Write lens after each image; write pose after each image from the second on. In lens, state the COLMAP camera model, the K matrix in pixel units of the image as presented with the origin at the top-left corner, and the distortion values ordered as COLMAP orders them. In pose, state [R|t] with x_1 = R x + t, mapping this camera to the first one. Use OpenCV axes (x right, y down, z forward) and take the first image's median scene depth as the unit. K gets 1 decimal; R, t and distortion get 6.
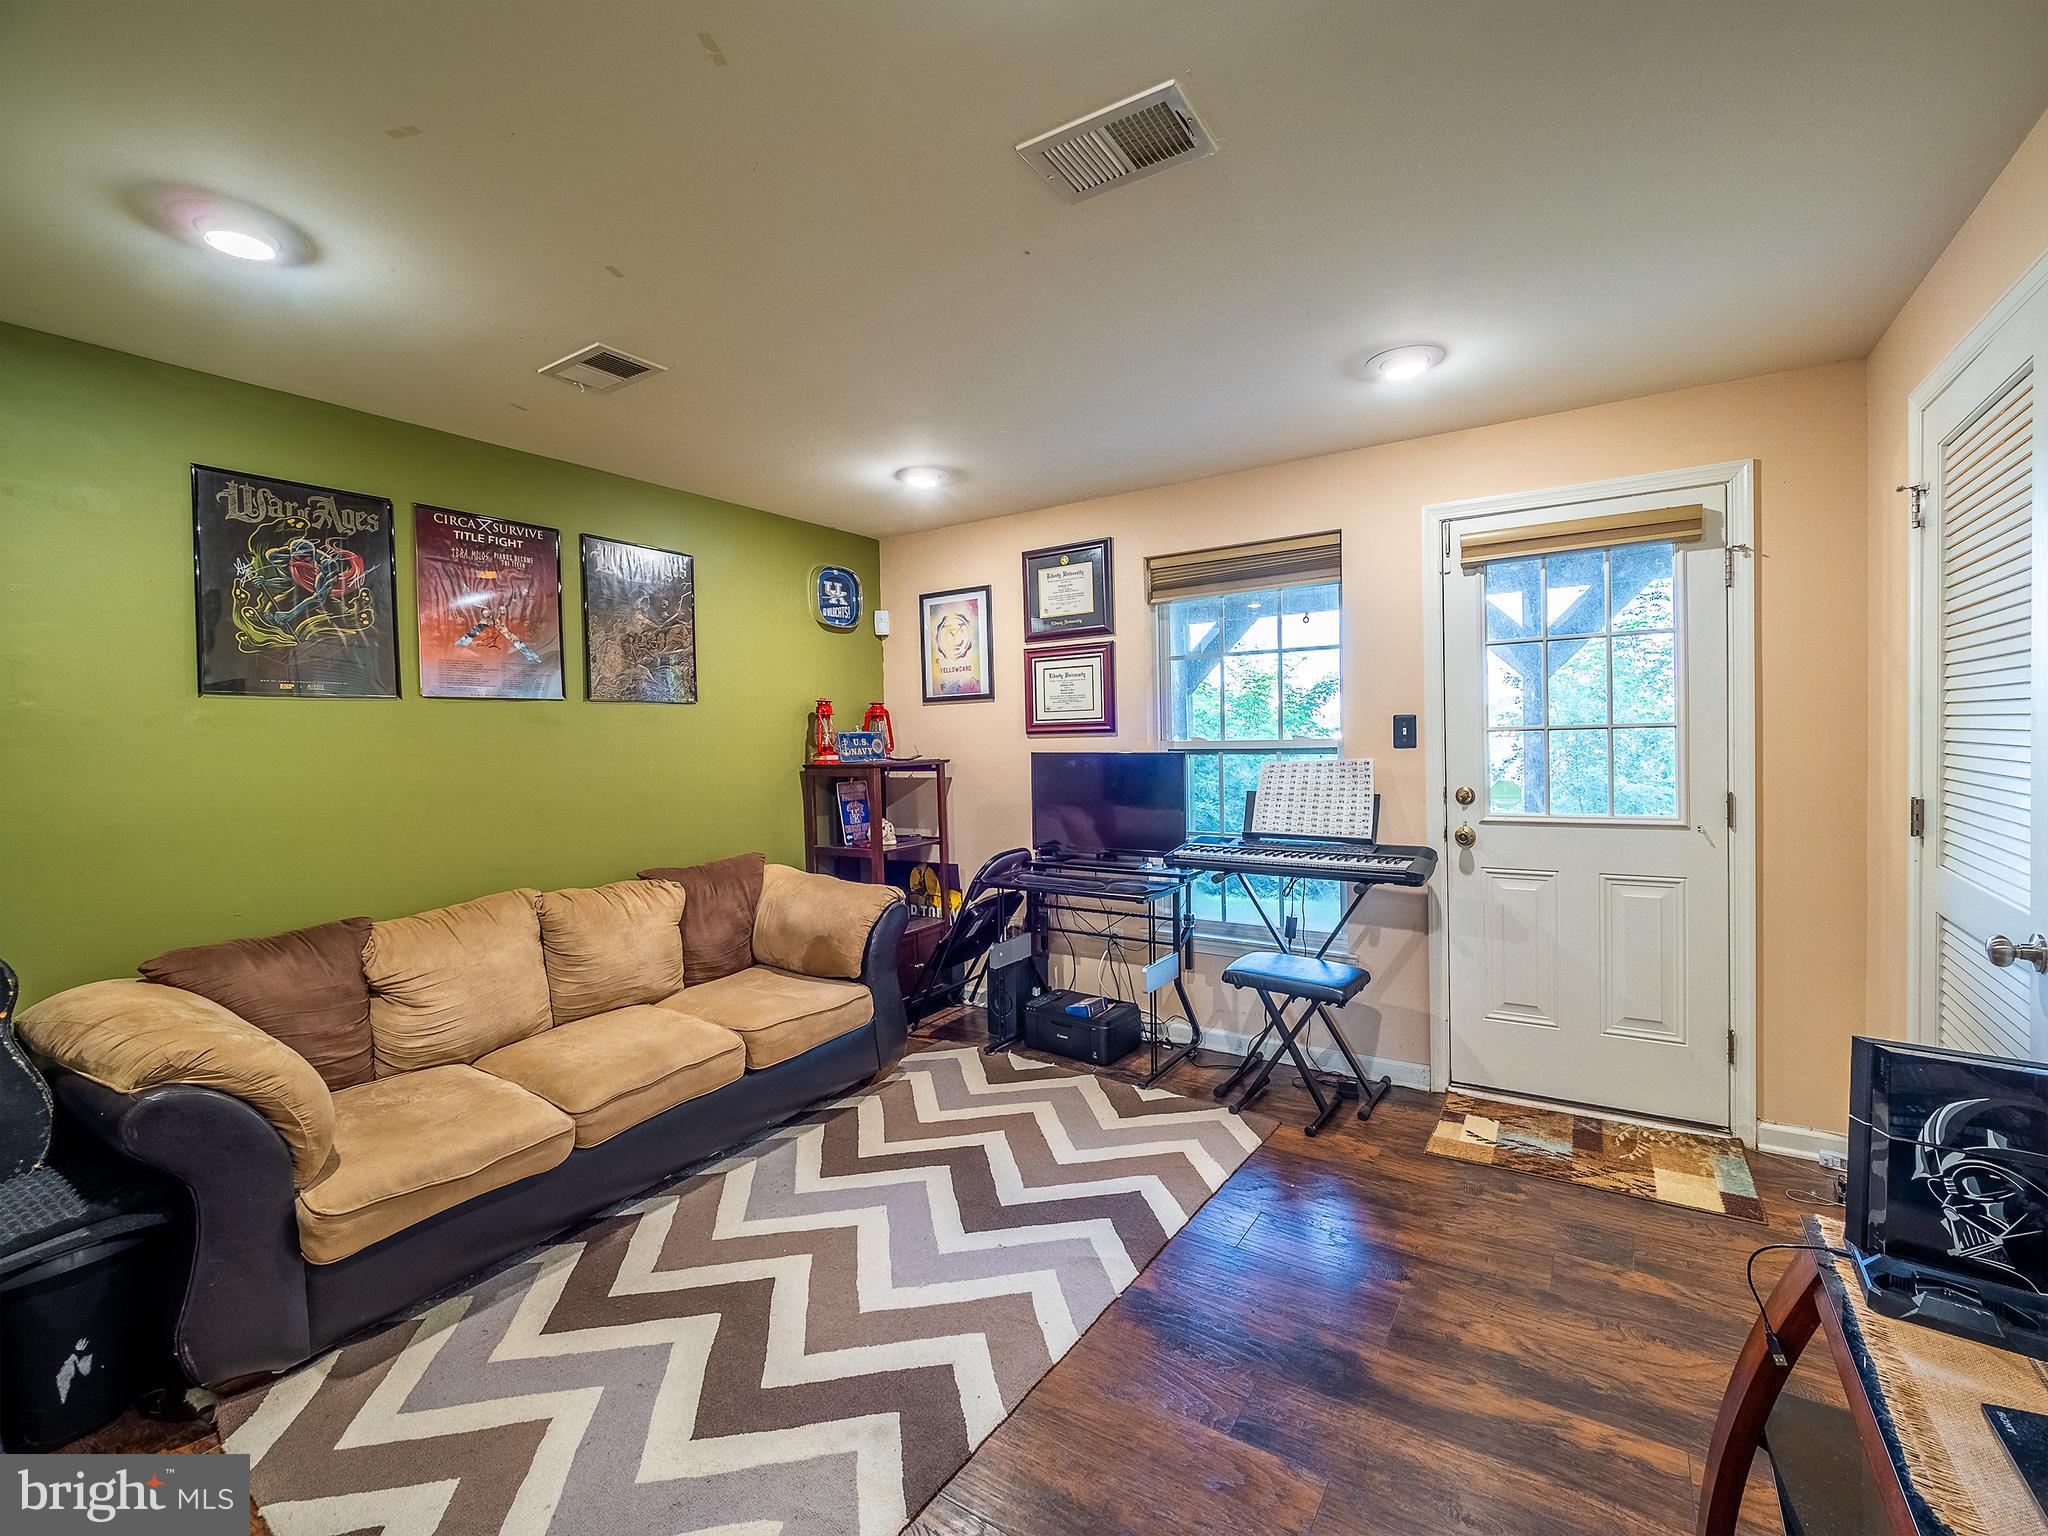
lens RADIAL K [[901.3, 0, 1016.3], [0, 901.3, 746.6], [0, 0, 1]] dist [-0.001606, -0.000545]
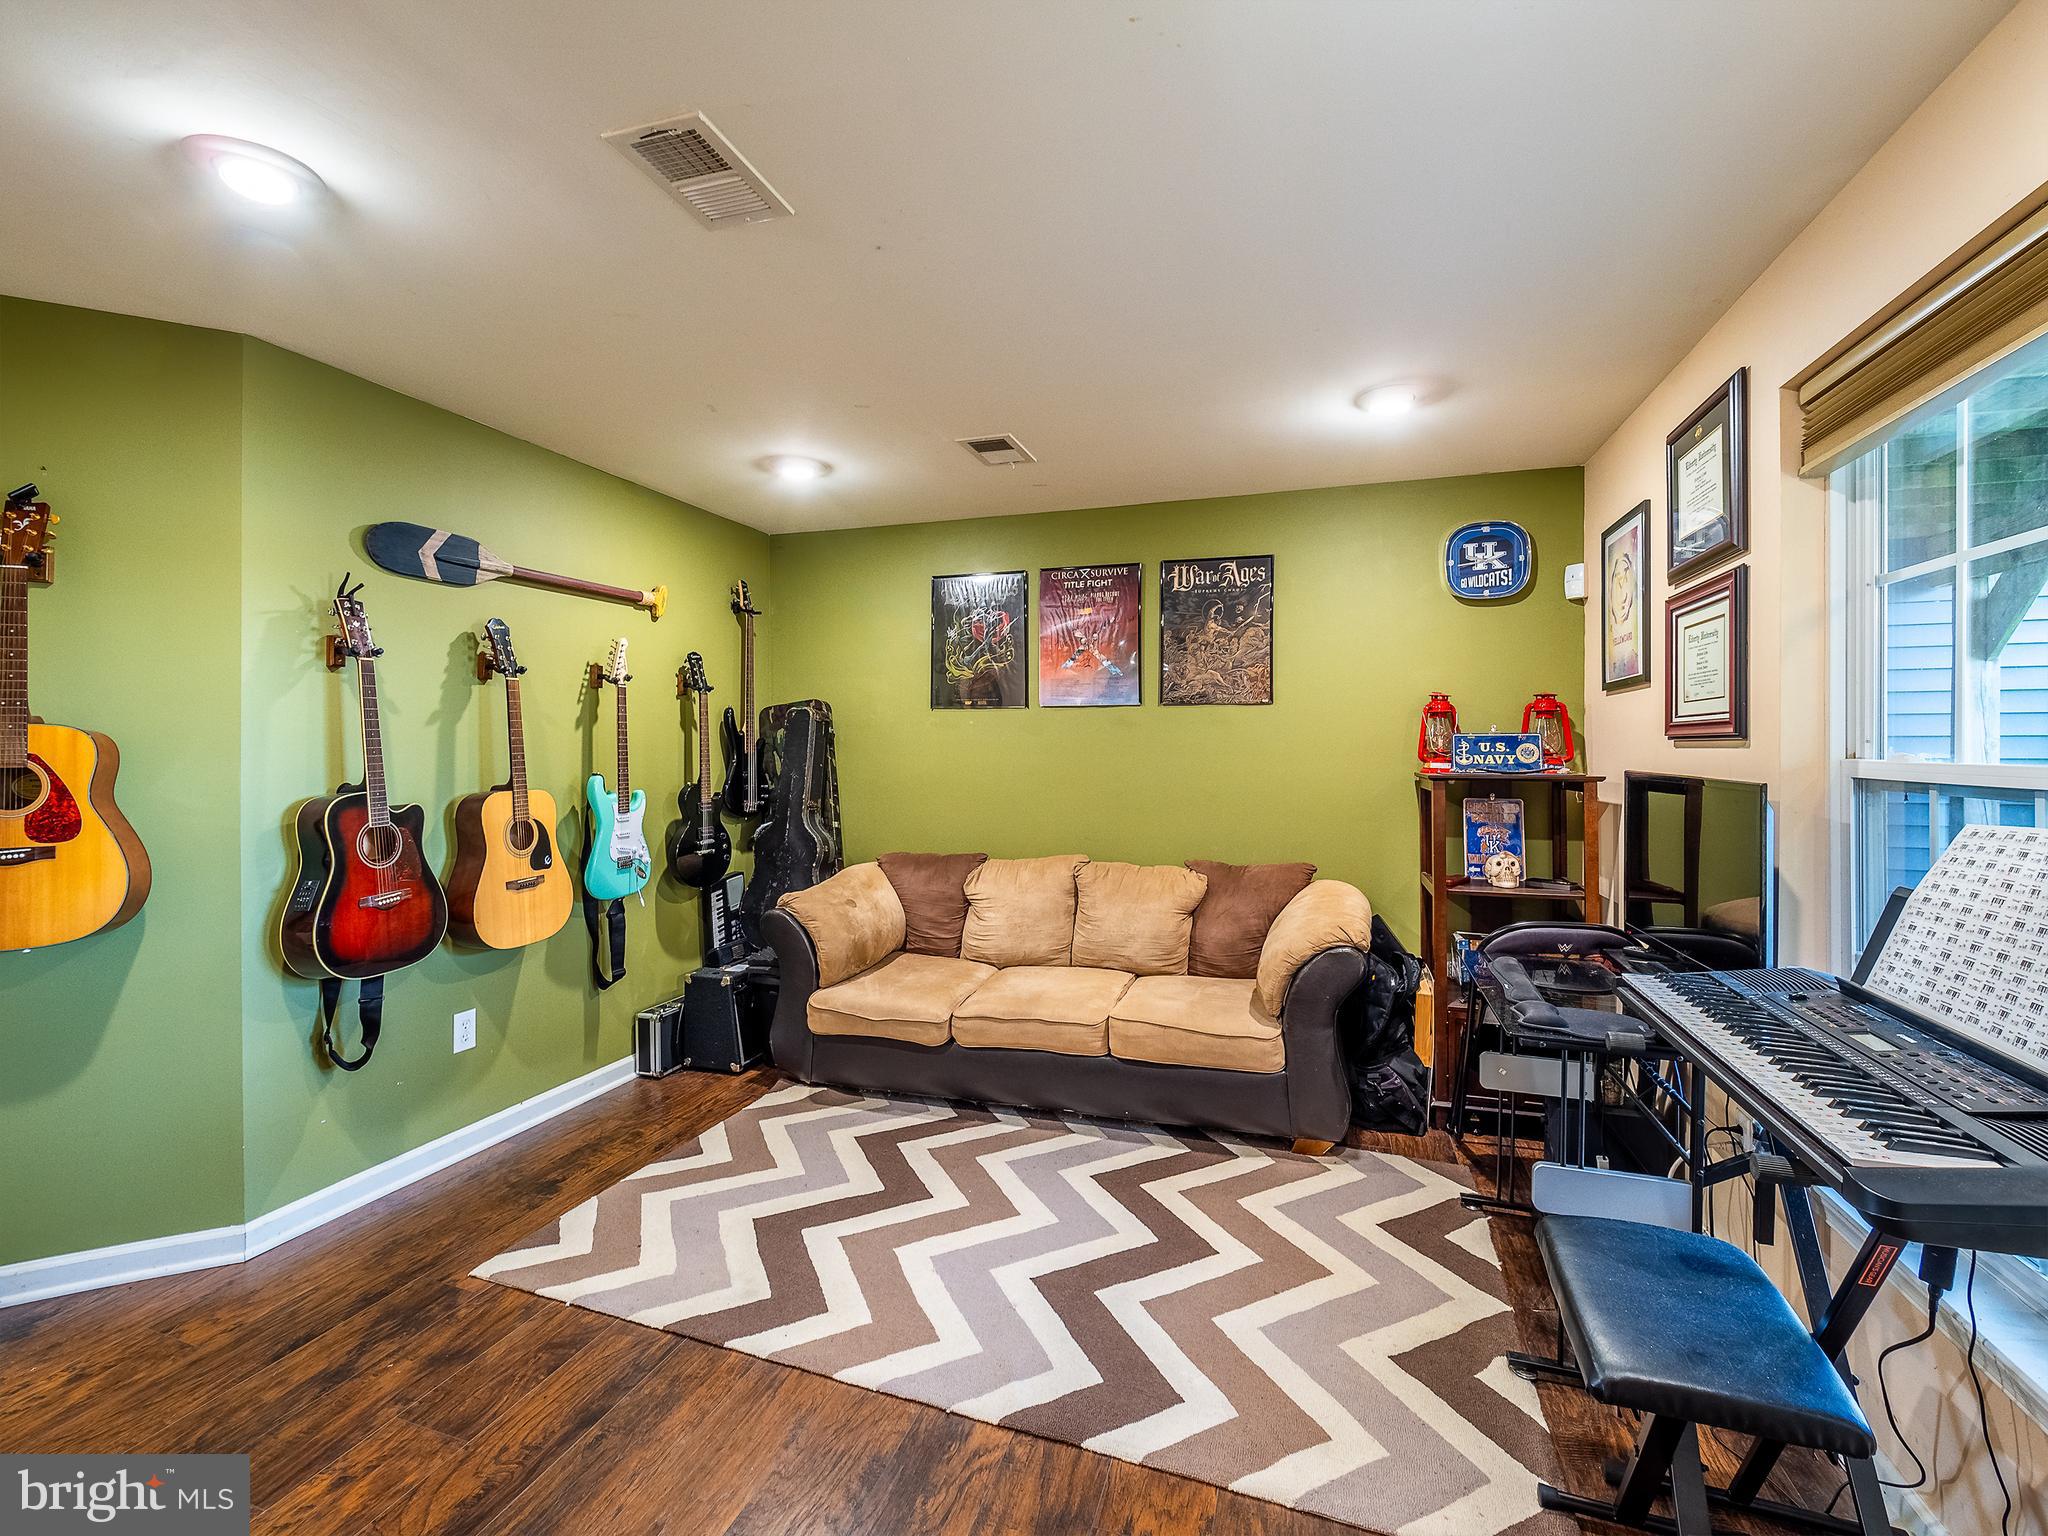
lens RADIAL K [[900.1, 0, 1018.2], [0, 900.1, 739.1], [0, 0, 1]] dist [0.013568, -0.000205]
pose [[0.247513, 0.015486, -0.968761, 0.637655], [-0.016959, 0.999788, 0.011649, -0.018983], [0.968736, 0.013546, 0.247723, 0.574024]]
